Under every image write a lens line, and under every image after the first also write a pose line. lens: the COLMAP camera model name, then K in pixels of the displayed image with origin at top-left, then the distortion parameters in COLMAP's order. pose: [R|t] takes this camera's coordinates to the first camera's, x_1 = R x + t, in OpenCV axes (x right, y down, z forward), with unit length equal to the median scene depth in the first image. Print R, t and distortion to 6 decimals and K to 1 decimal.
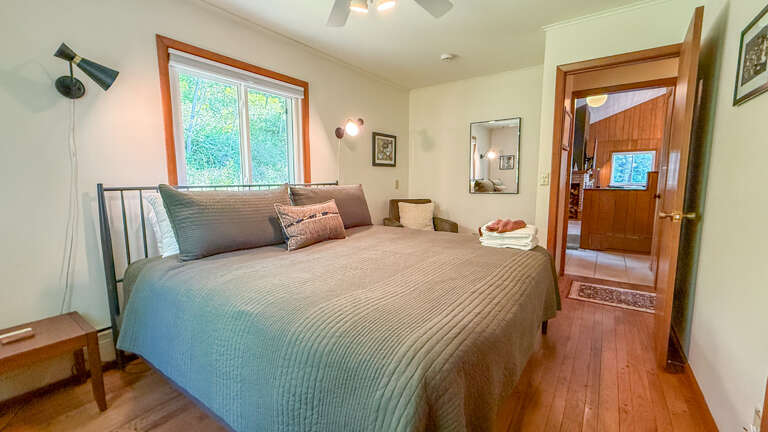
lens RADIAL K [[300.5, 0, 383.6], [0, 300.5, 216.8], [0, 0, 1]] dist [0.000151, 0.000020]
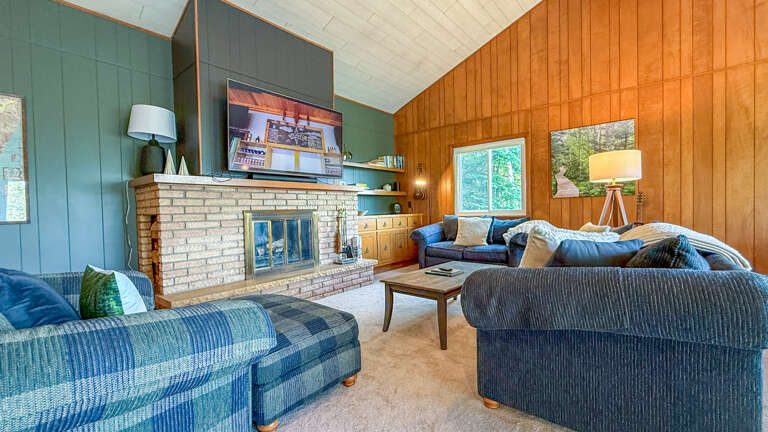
lens RADIAL K [[300.5, 0, 384.3], [0, 300.5, 214.5], [0, 0, 1]] dist [0.000151, 0.000020]
pose [[0.997503, -0.017136, -0.068515, 0.705471], [0.010838, 0.995769, -0.091251, -0.066159], [0.069789, 0.090281, 0.993468, 0.538421]]
